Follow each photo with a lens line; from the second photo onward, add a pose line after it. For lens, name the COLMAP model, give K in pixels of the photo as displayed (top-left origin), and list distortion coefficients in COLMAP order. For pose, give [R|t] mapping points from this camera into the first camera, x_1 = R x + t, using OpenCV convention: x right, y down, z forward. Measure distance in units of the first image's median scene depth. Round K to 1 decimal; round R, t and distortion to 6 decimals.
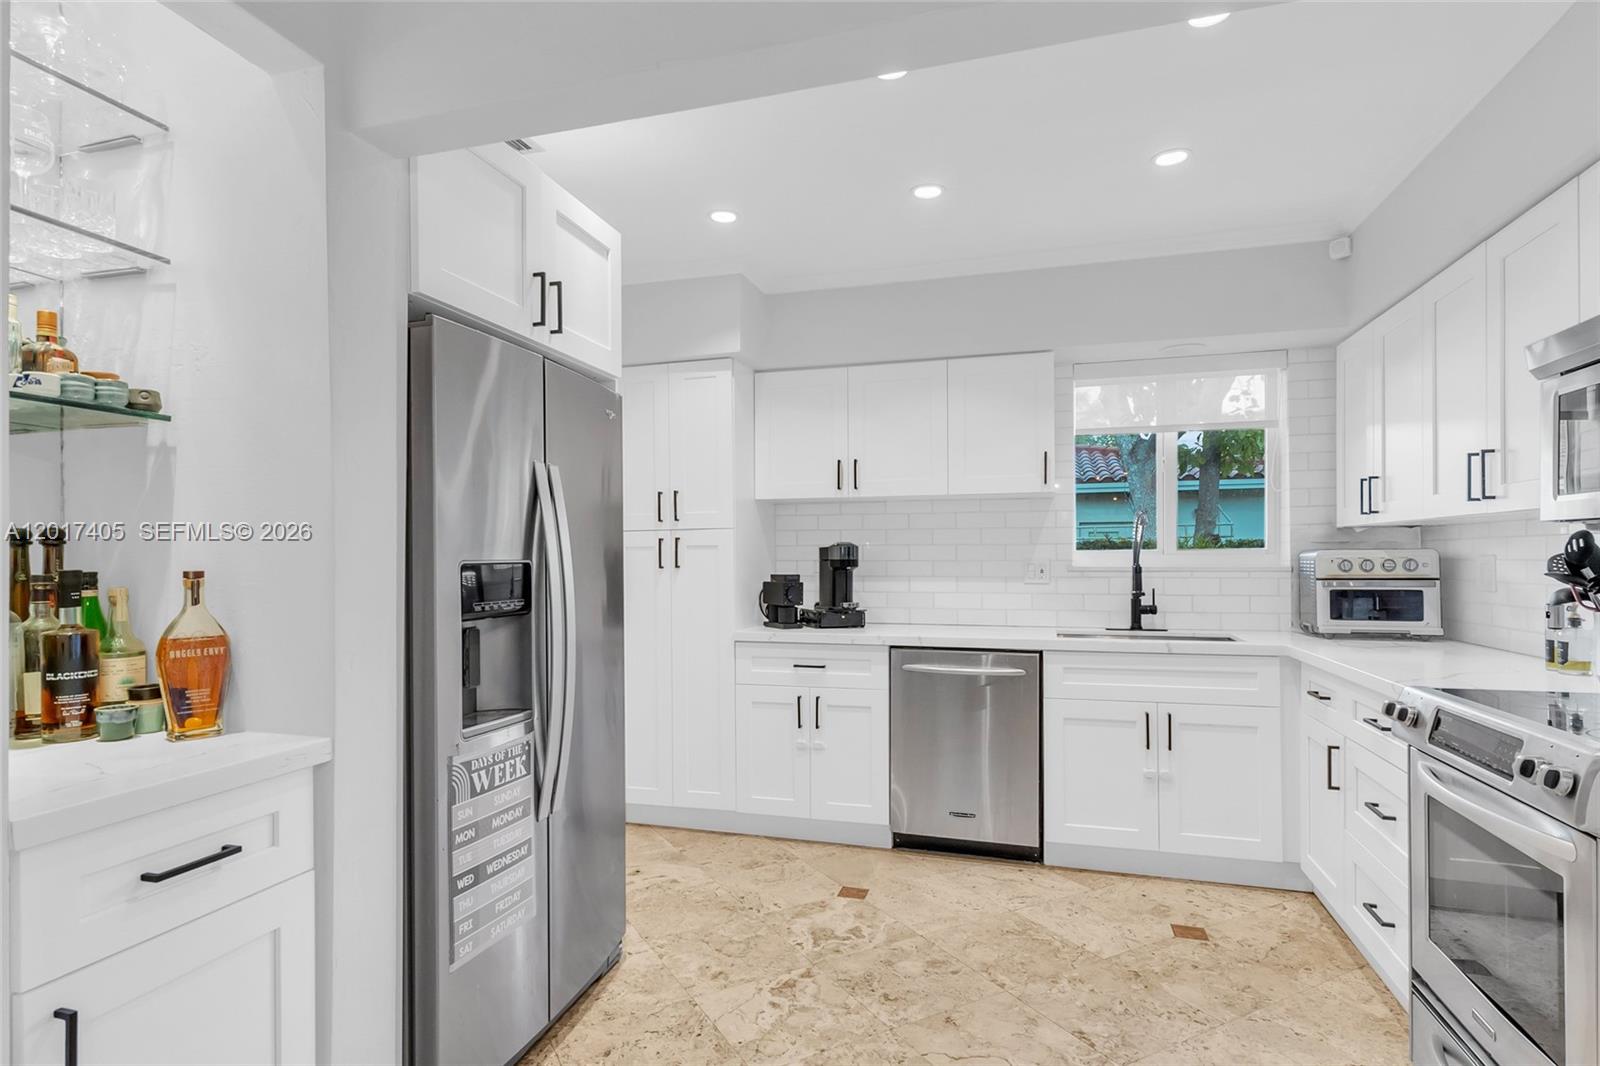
lens RADIAL K [[859.2, 0, 804.7], [0, 859.2, 544.8], [0, 0, 1]] dist [0.005495, 0.000035]
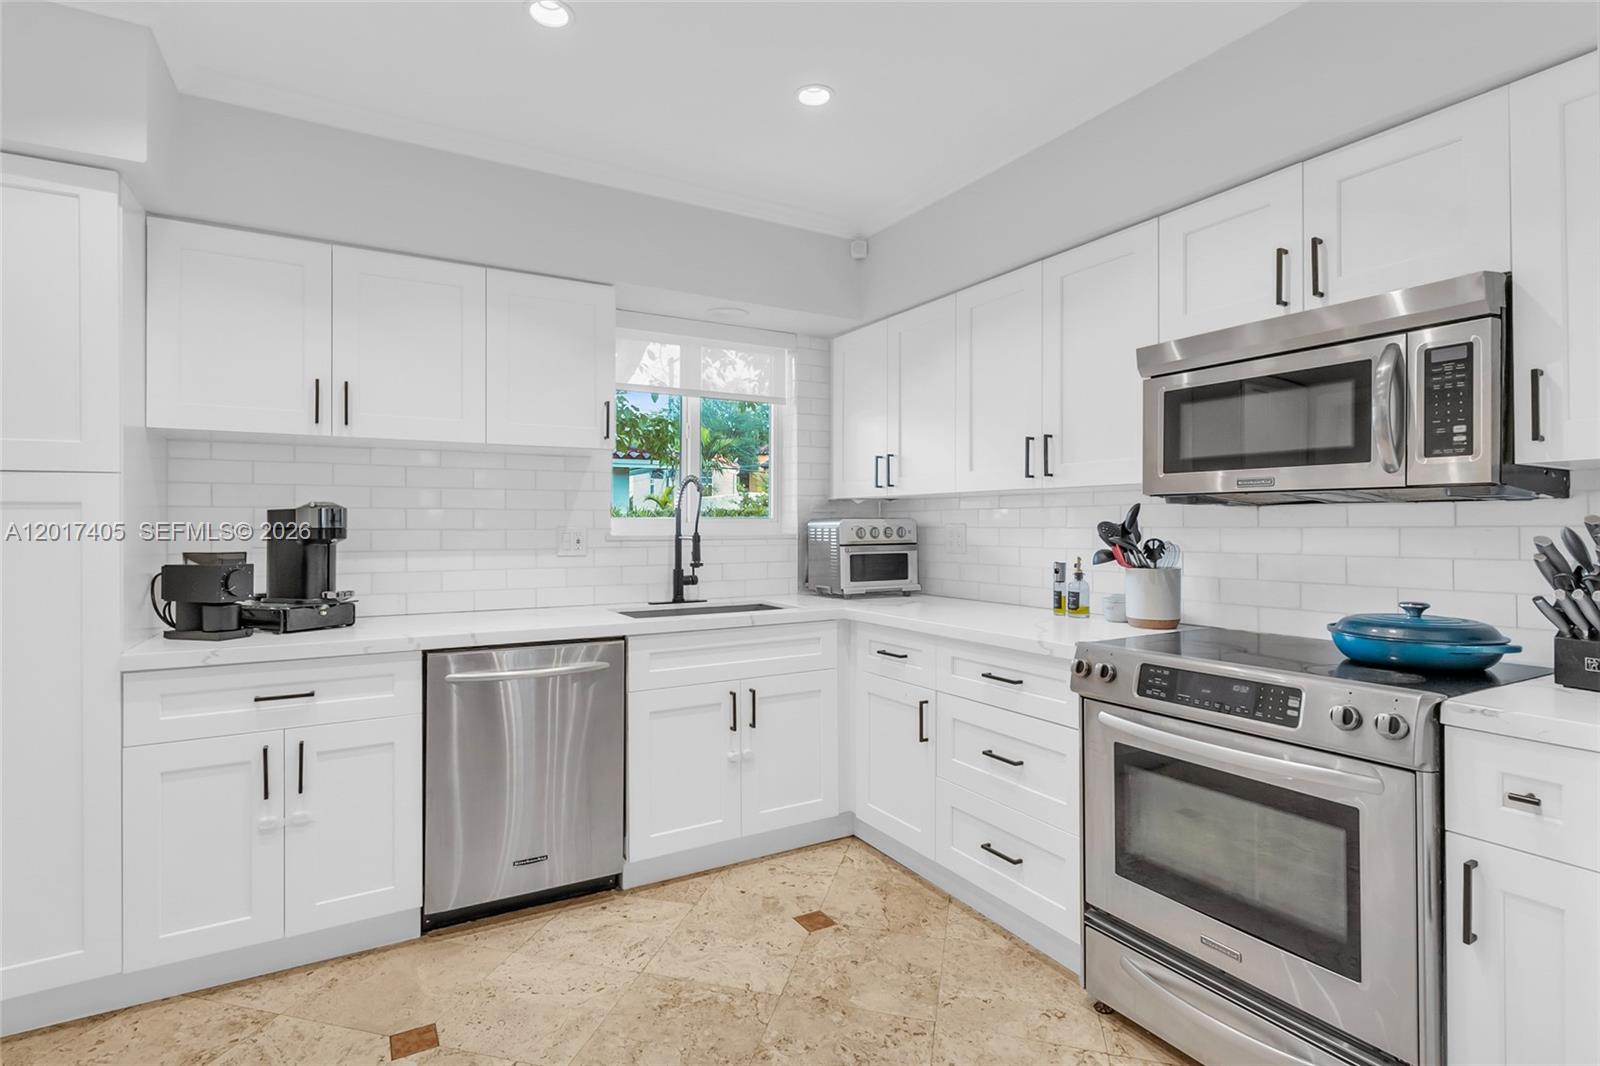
lens RADIAL K [[768.1, 0, 778.3], [0, 768.1, 517.3], [0, 0, 1]] dist [0.001729, -0.000390]
pose [[0.692806, 0.009675, 0.721059, -0.154623], [-0.011110, 0.999935, -0.002742, 0.007081], [-0.721038, -0.006111, 0.692869, 0.354900]]
